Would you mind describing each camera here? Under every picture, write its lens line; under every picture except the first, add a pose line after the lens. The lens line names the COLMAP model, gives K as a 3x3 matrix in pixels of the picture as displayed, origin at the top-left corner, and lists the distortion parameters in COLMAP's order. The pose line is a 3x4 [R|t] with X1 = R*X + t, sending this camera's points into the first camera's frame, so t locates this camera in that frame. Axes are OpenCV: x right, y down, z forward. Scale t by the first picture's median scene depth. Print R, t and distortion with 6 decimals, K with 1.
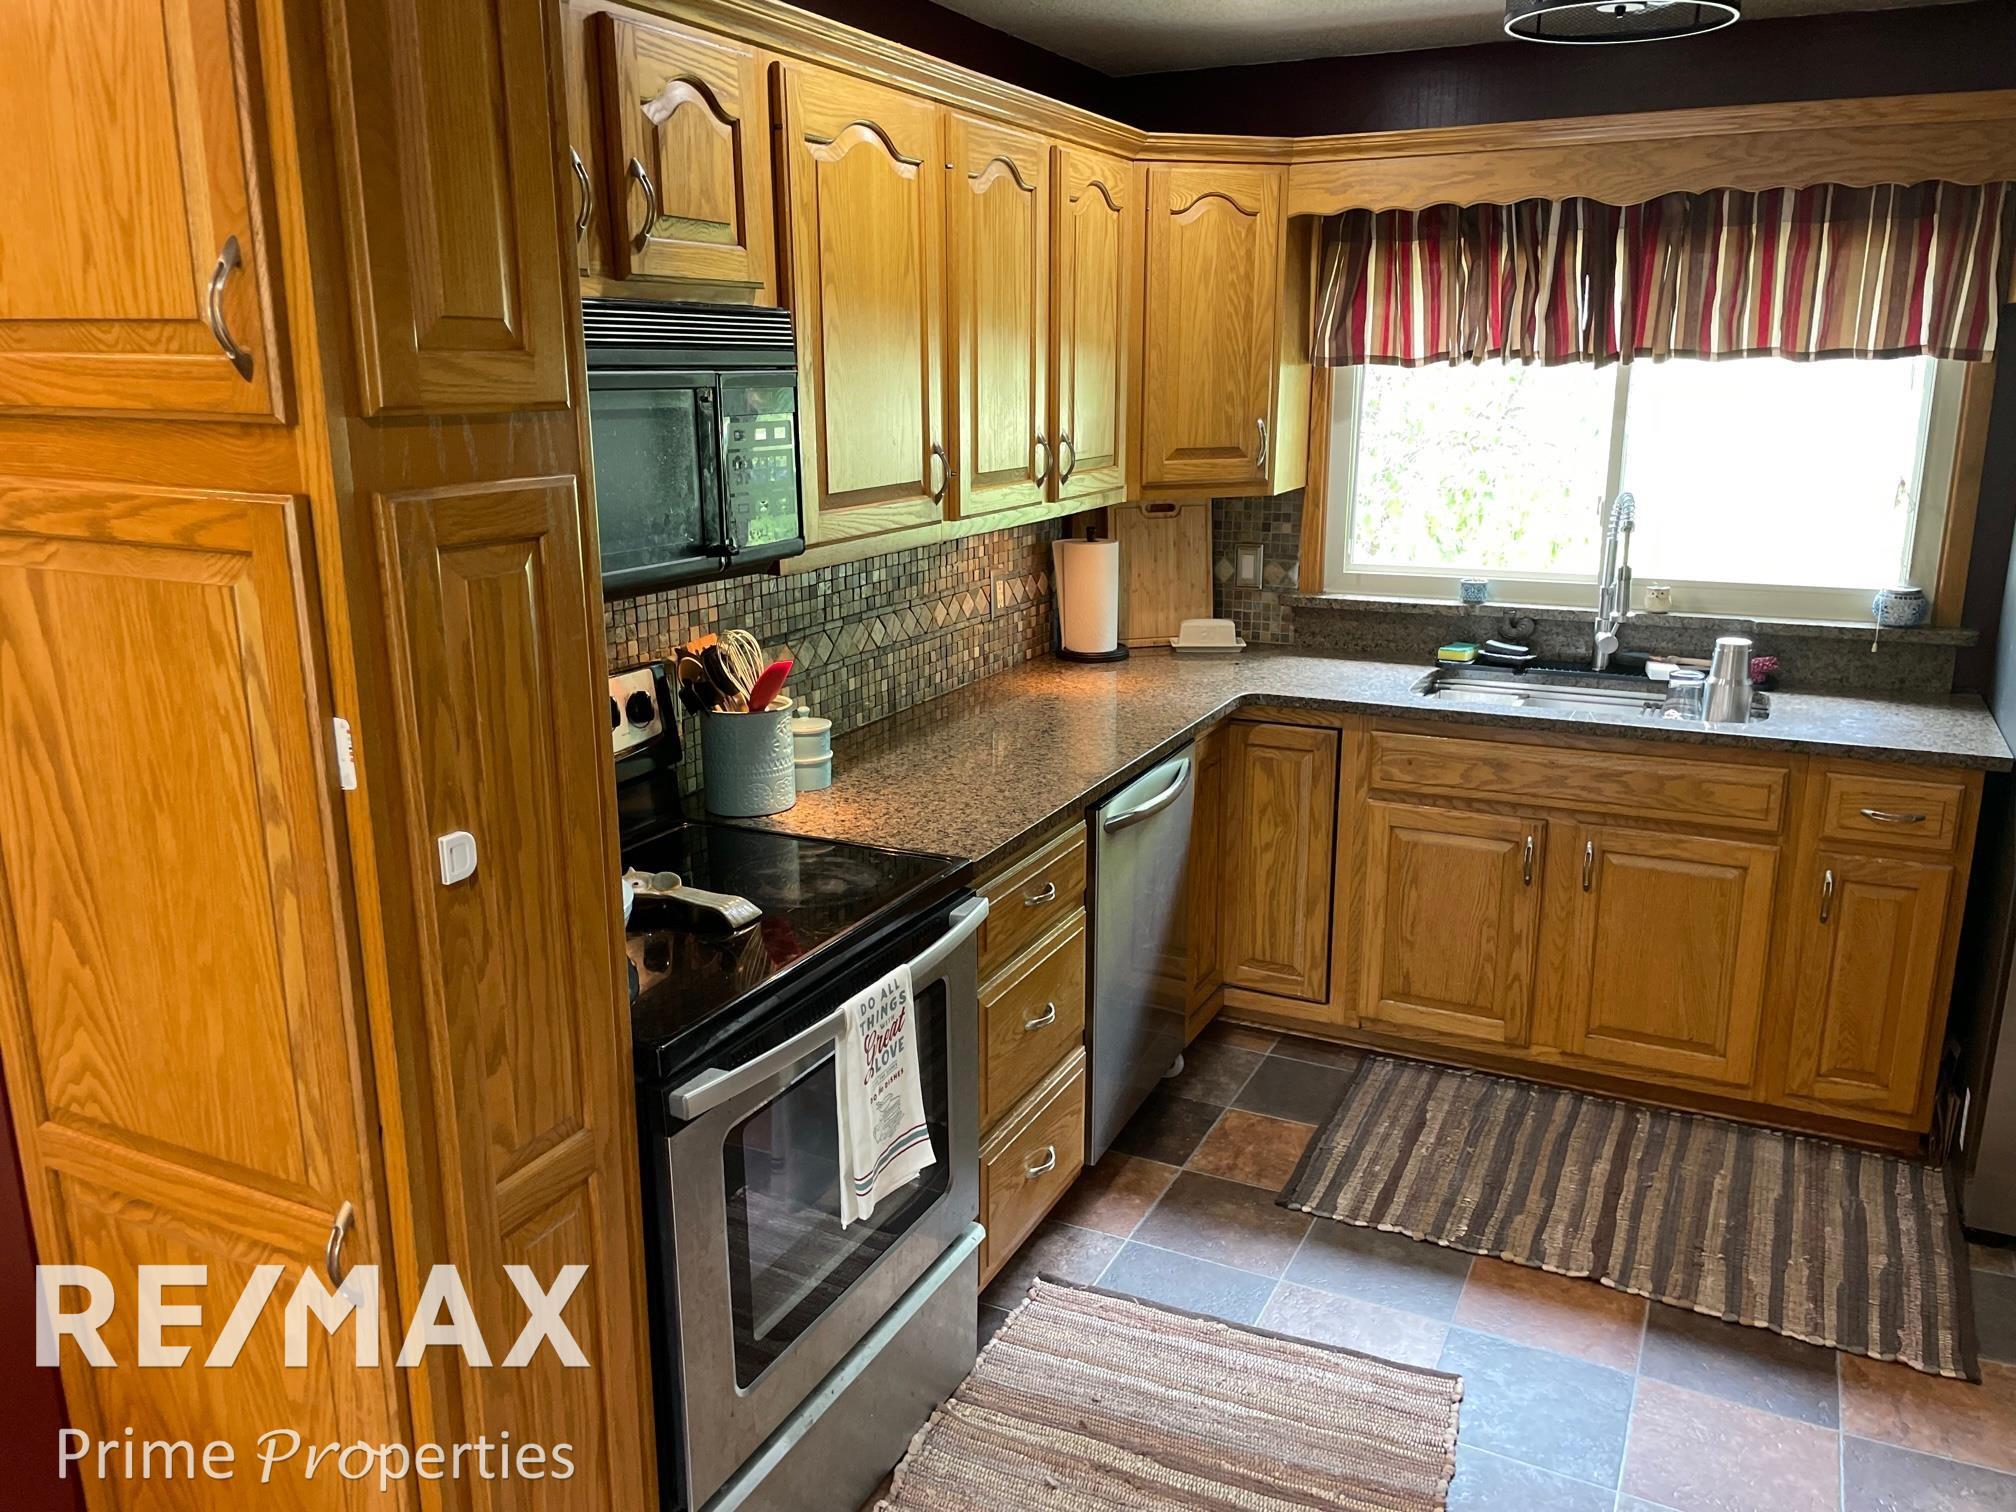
lens RADIAL K [[1530.9, 0, 1010.6], [0, 1530.9, 764.5], [0, 0, 1]] dist [0.087870, -0.118015]
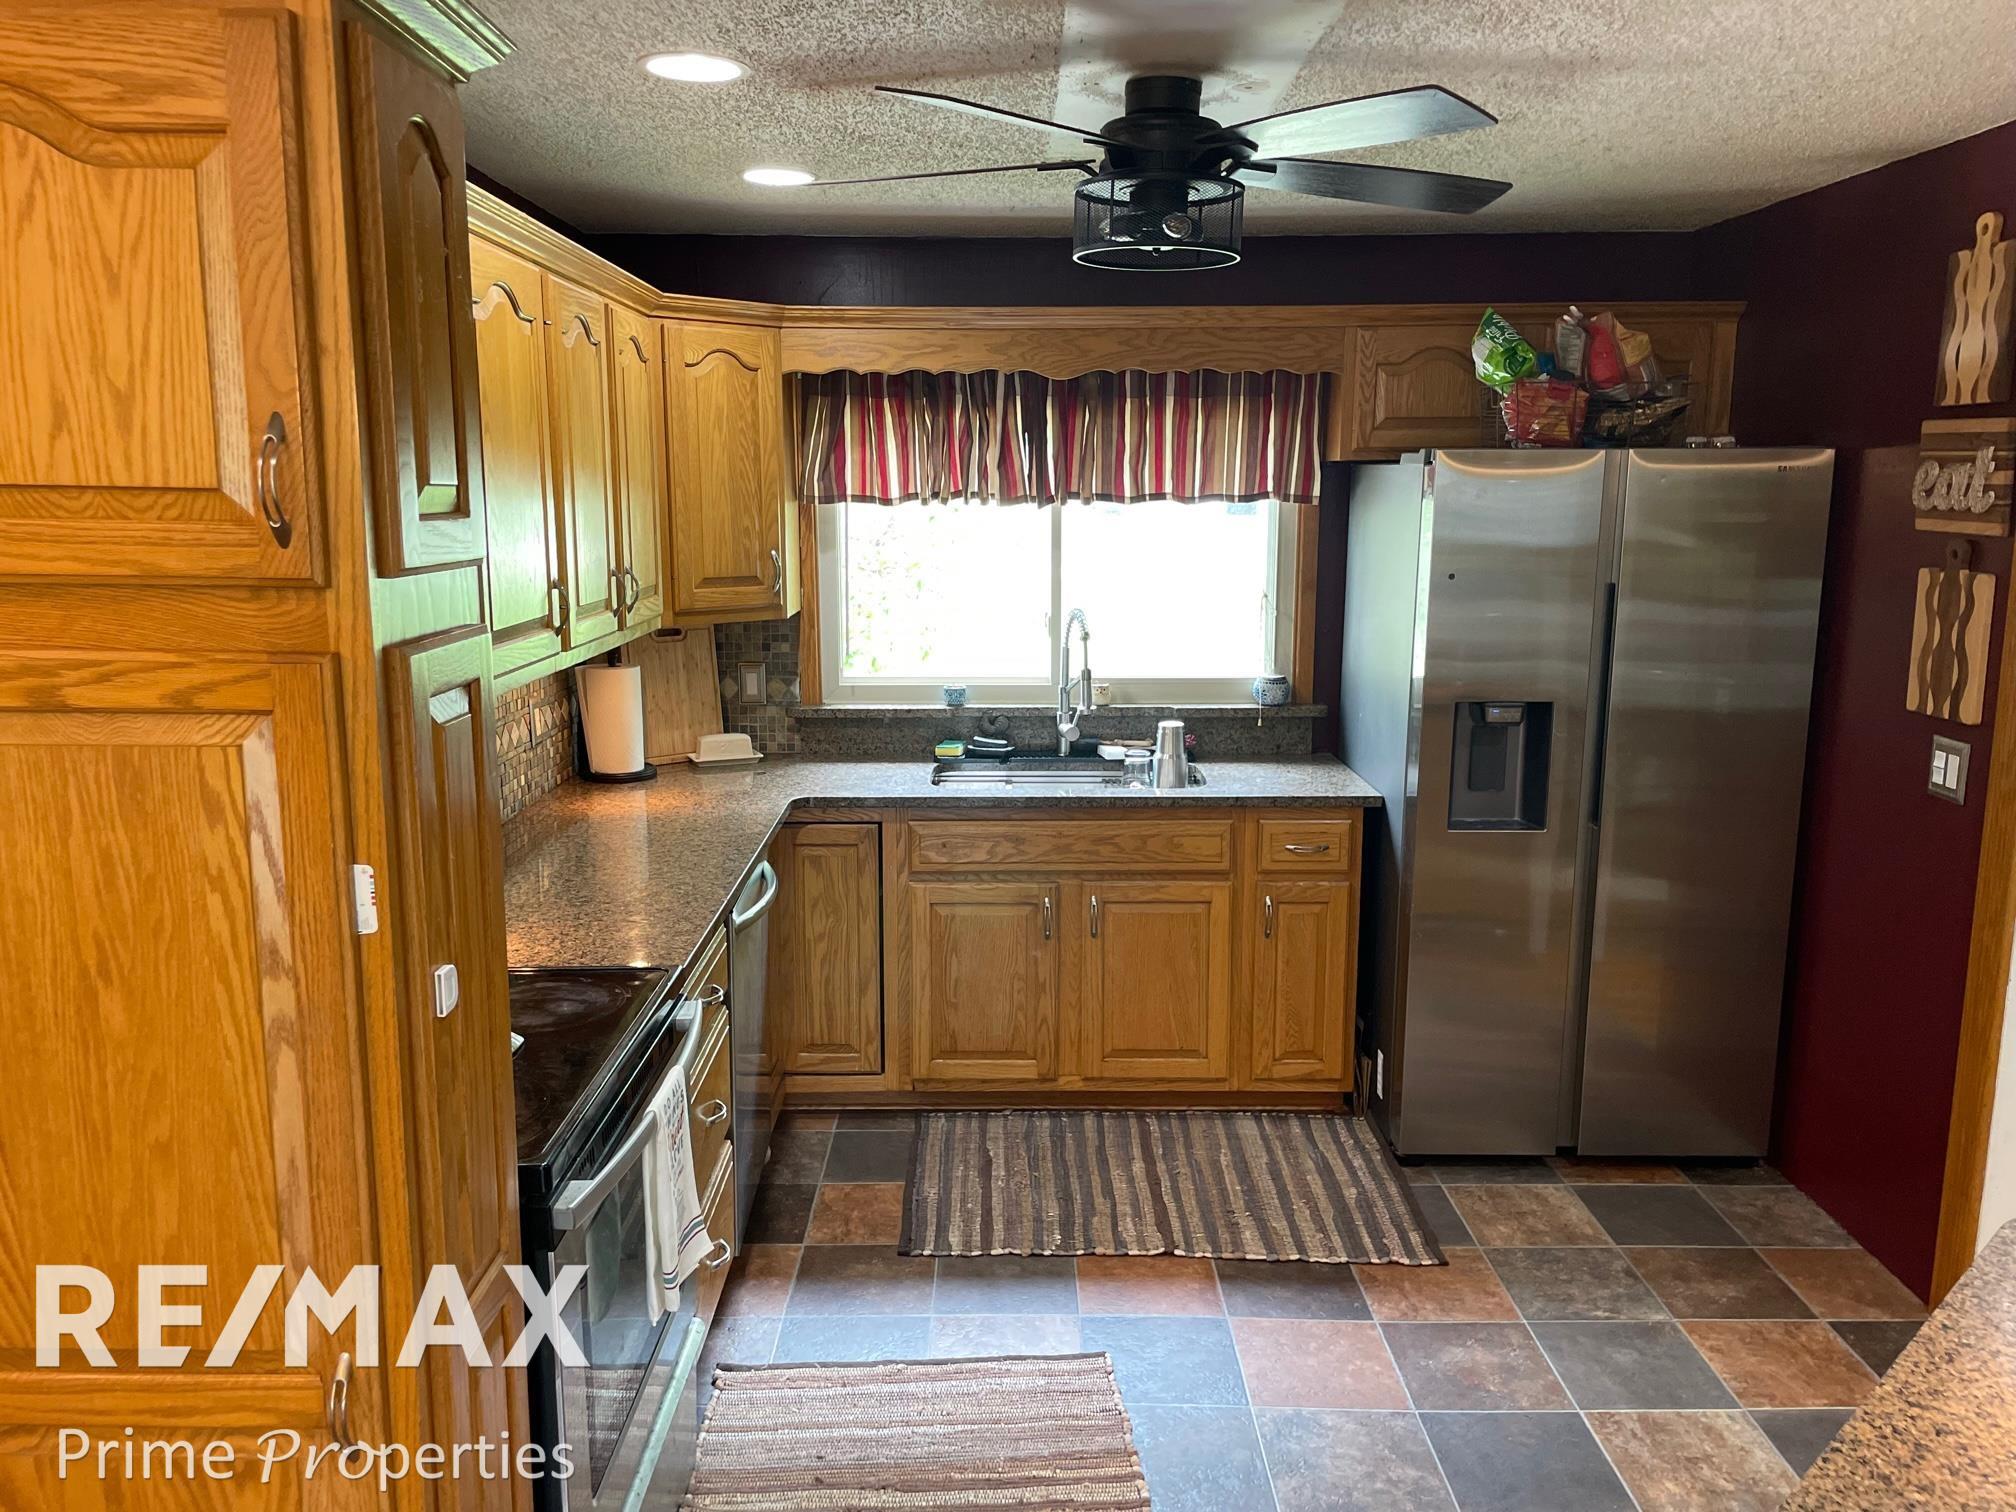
lens RADIAL K [[1530.9, 0, 1010.6], [0, 1530.9, 764.5], [0, 0, 1]] dist [0.087870, -0.118015]
pose [[0.895450, -0.074371, 0.438907, -0.194363], [0.106915, 0.993017, -0.049864, 0.000732], [-0.432133, 0.091577, 0.897148, -0.049082]]
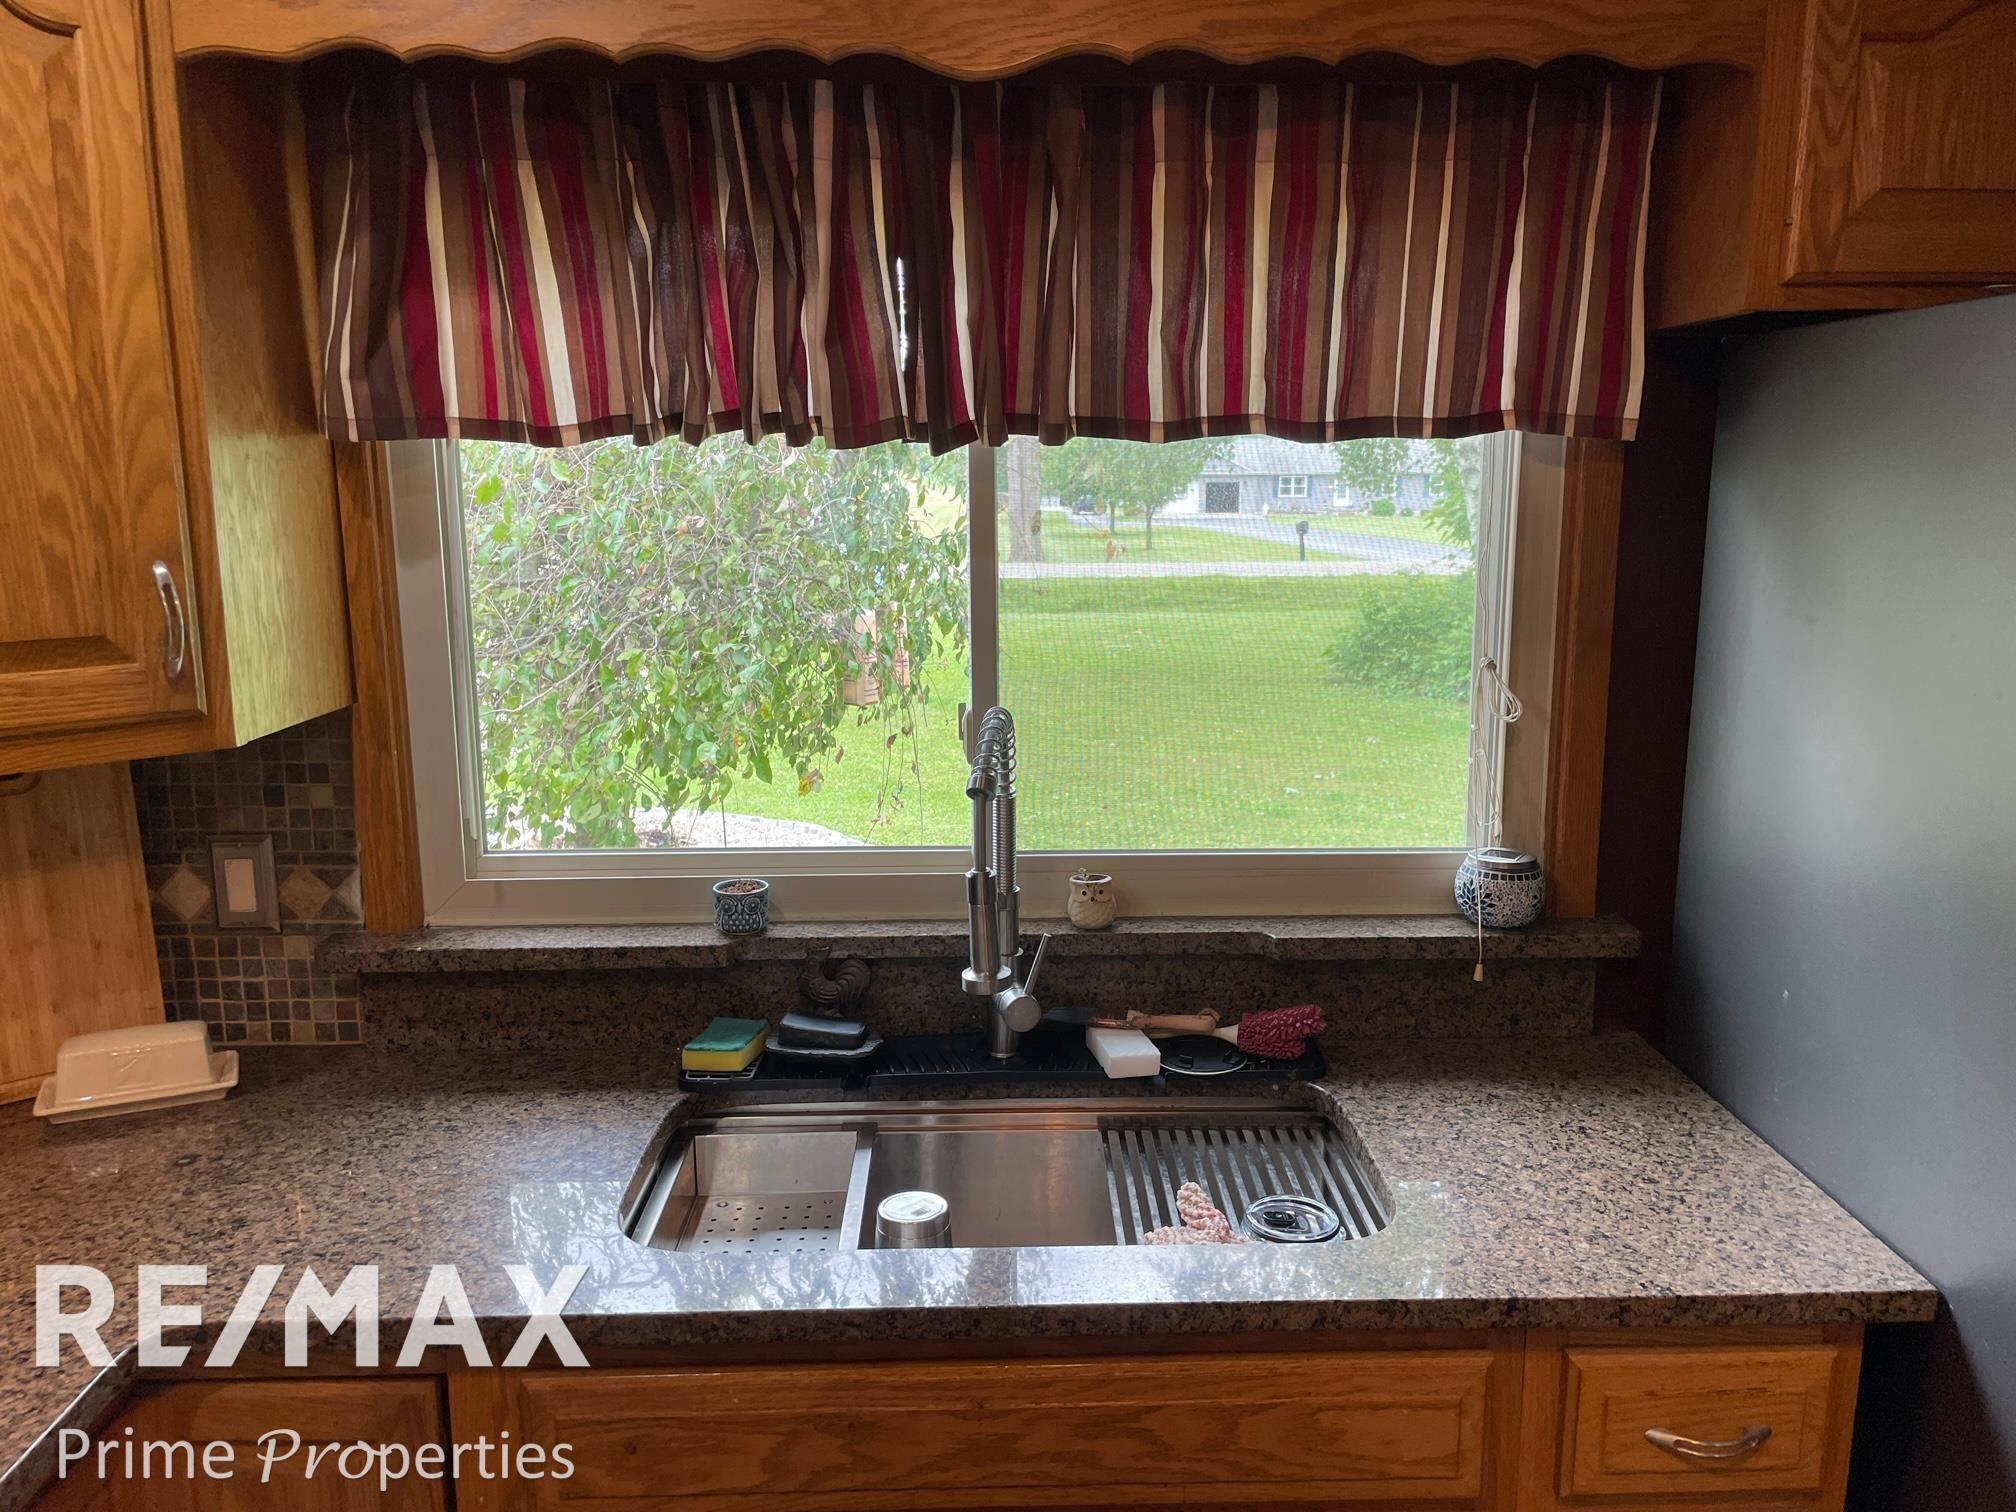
lens RADIAL K [[1509.1, 0, 1008.0], [0, 1509.1, 756.0], [0, 0, 1]] dist [0.092889, -0.115626]
pose [[0.888414, -0.079696, 0.452073, 0.187206], [0.113940, 0.992279, -0.048985, -0.144309], [-0.444678, 0.095028, 0.890635, 0.613741]]
